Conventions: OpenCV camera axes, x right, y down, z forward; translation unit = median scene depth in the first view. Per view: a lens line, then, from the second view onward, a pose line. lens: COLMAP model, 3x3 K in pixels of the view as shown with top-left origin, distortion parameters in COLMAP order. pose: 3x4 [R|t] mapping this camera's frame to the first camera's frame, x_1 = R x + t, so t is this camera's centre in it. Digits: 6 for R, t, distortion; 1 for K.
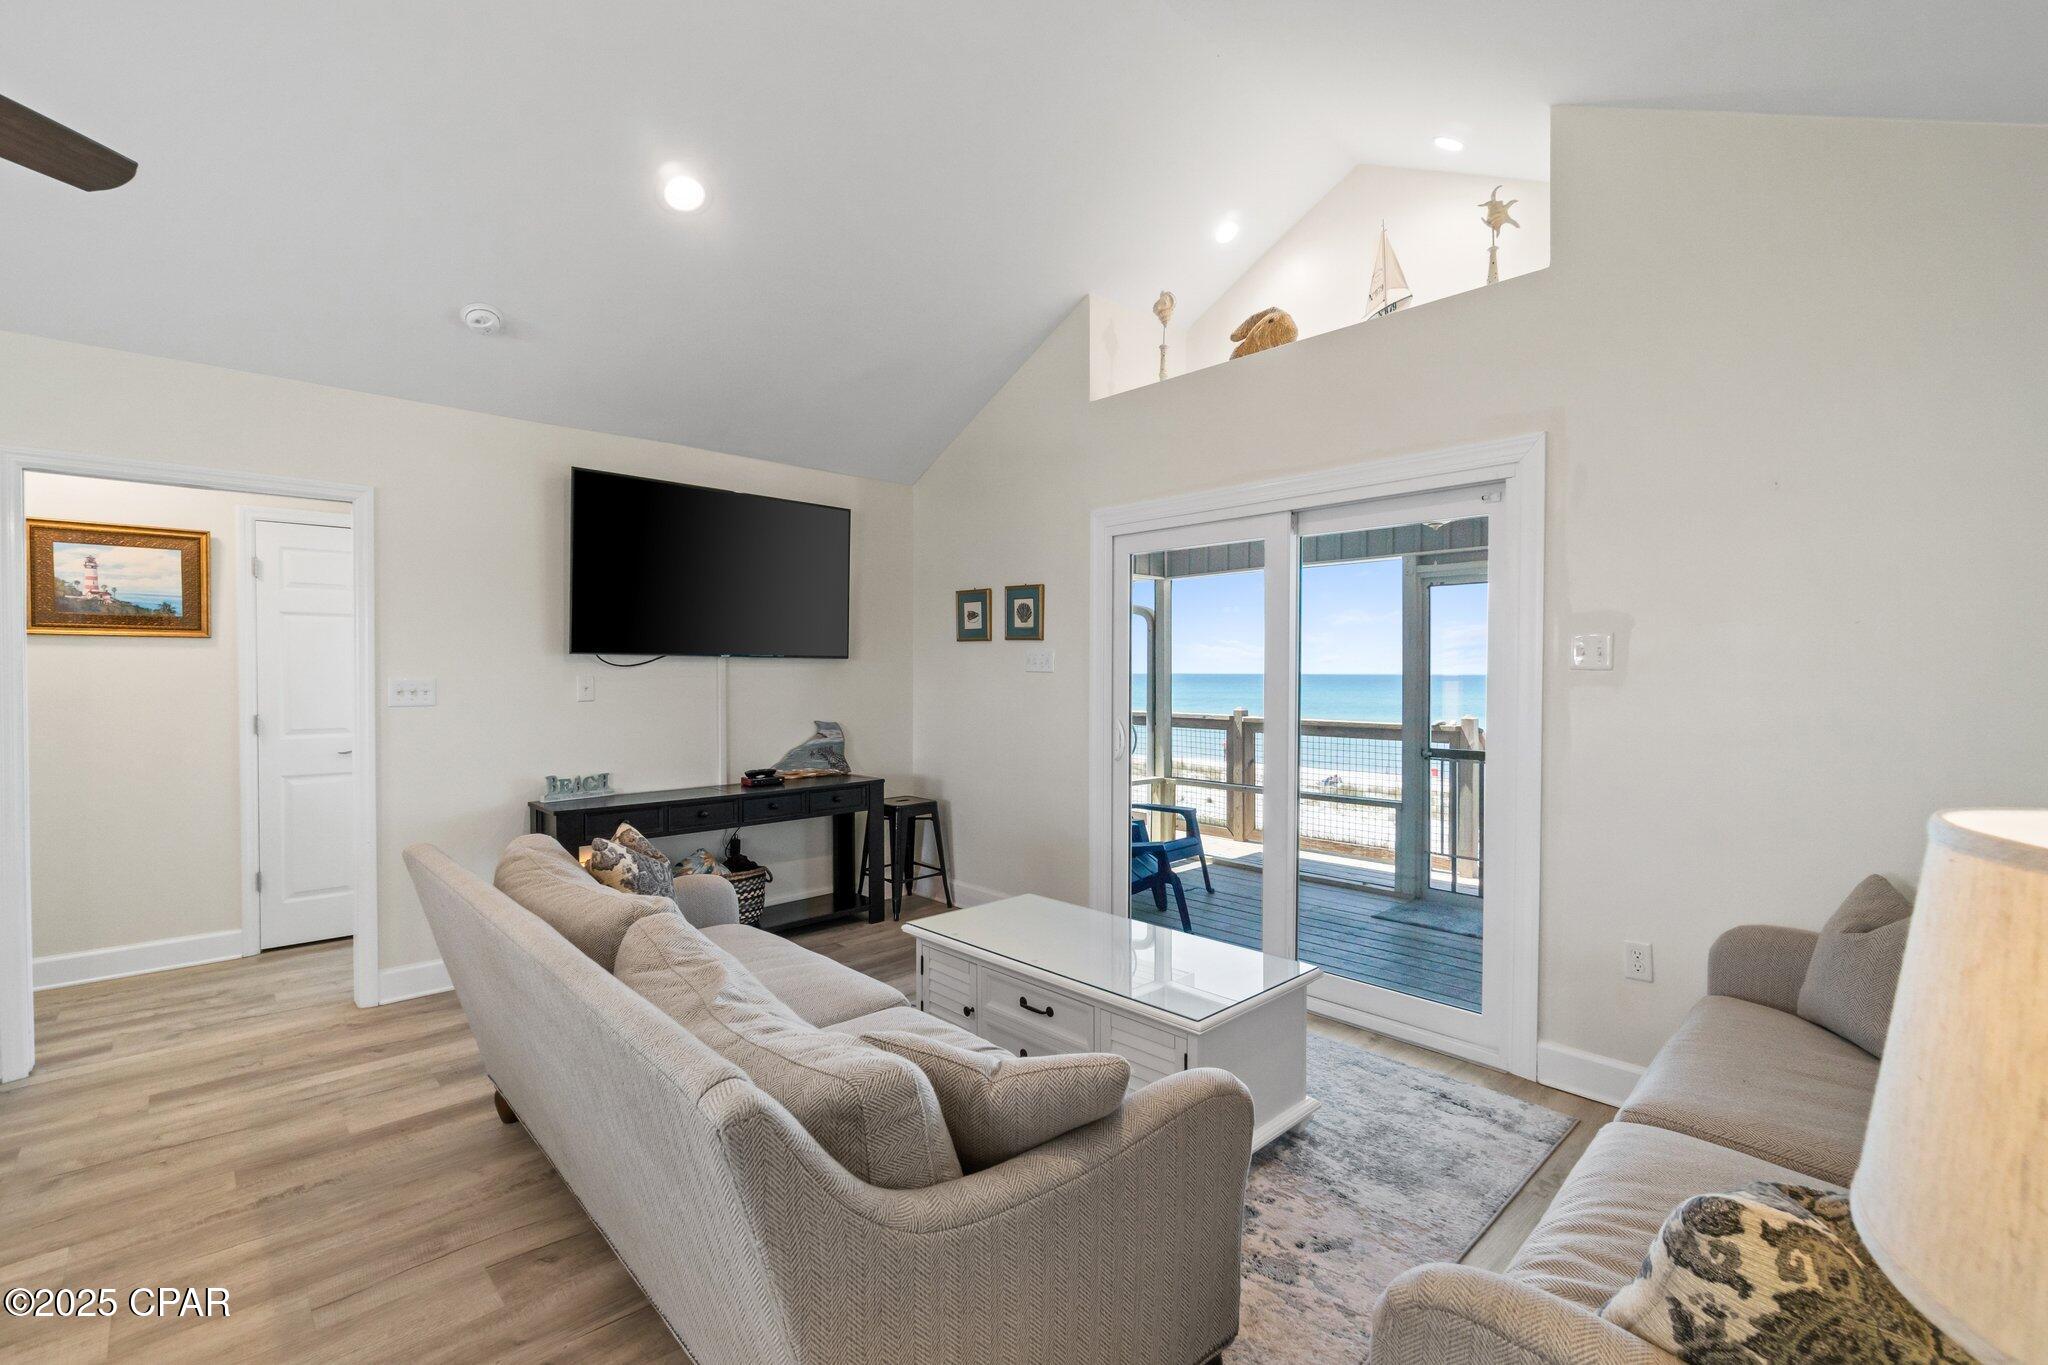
lens RADIAL K [[895.5, 0, 1019.5], [0, 895.5, 685.4], [0, 0, 1]] dist [-0.001170, 0.000421]
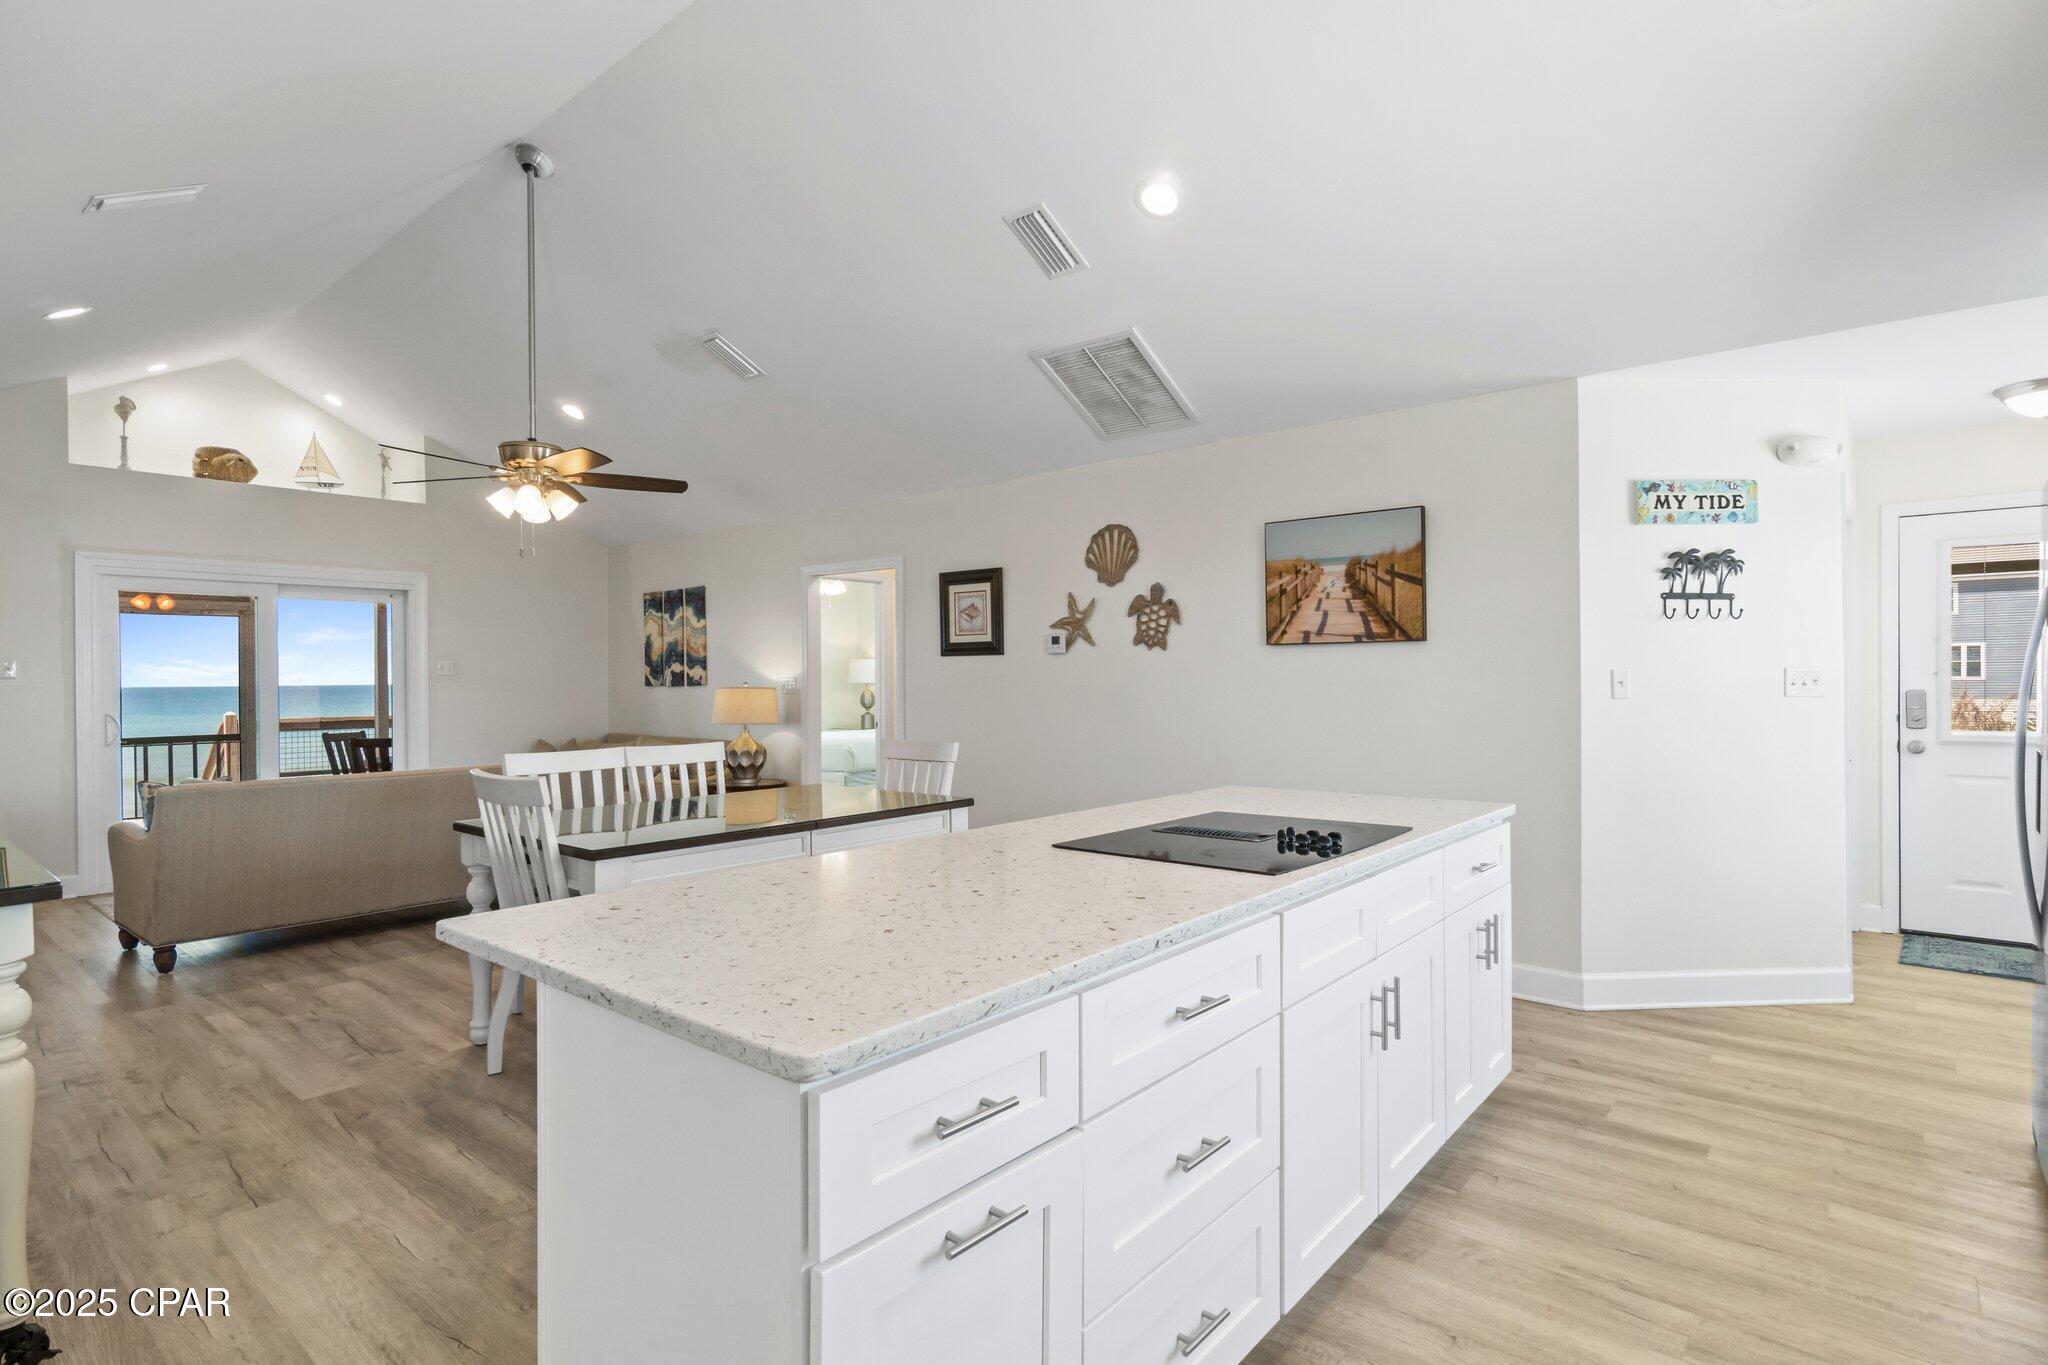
lens RADIAL K [[1023.6, 0, 1012.7], [0, 1023.6, 683.8], [0, 0, 1]] dist [0.012010, -0.005303]
pose [[-0.106380, -0.006139, 0.994307, -1.377387], [0.023044, 0.999697, 0.008638, 0.009172], [-0.994059, 0.023831, -0.106206, -0.141904]]
